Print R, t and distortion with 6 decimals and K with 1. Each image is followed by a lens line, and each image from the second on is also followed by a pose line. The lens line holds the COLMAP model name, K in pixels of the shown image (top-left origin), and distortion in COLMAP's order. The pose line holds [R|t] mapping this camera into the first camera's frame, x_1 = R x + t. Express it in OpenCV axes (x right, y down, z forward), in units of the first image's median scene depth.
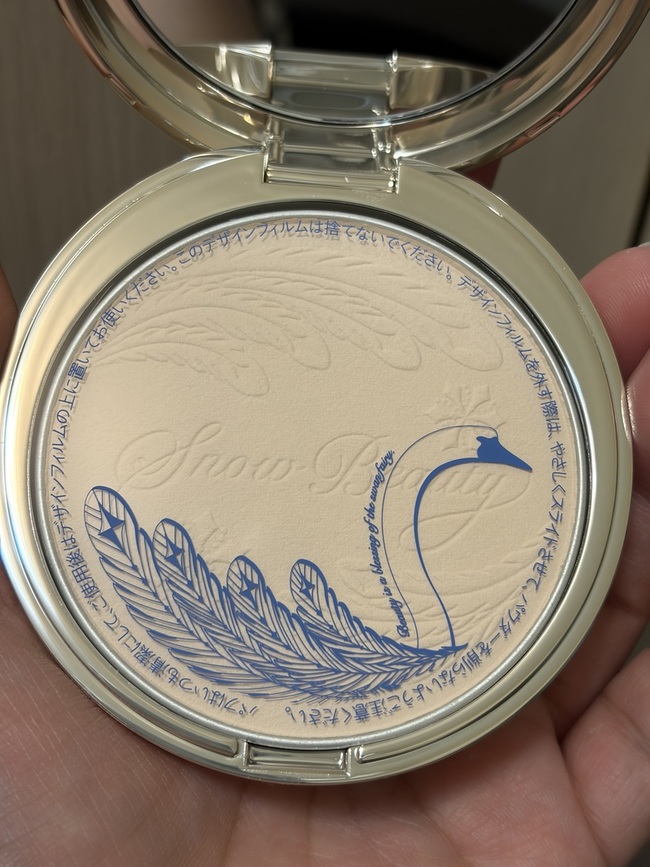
lens RADIAL K [[1323.4, 0, 327.6], [0, 1323.4, 435.0], [0, 0, 1]] dist [0.113326, 0.000000]
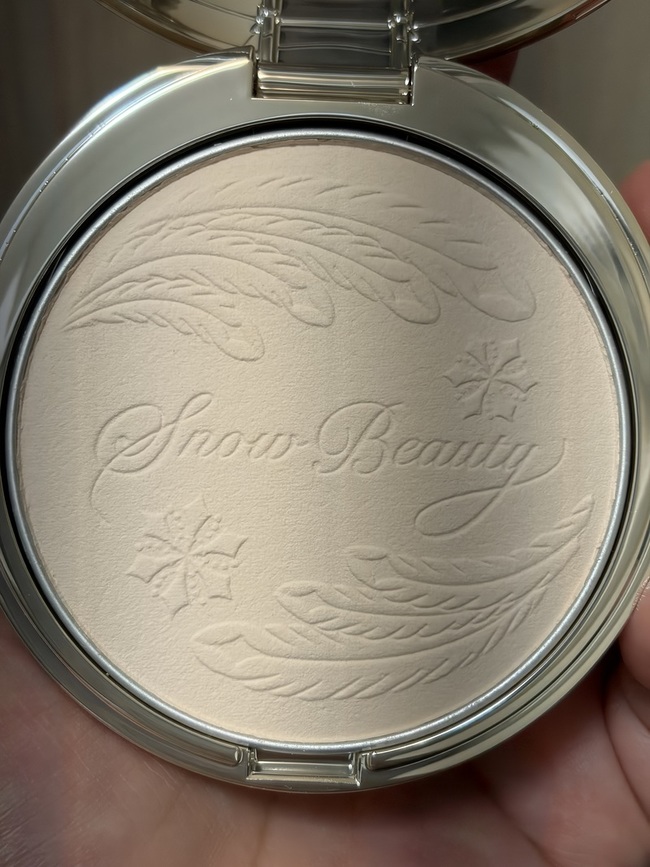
lens RADIAL K [[1323.4, 0, 322.3], [0, 1323.4, 432.2], [0, 0, 1]] dist [0.113326, 0.000000]
pose [[0.997771, -0.013212, -0.065404, 0.050586], [0.027941, 0.972852, 0.229736, -0.183817], [0.060593, -0.231051, 0.971053, 0.141702]]
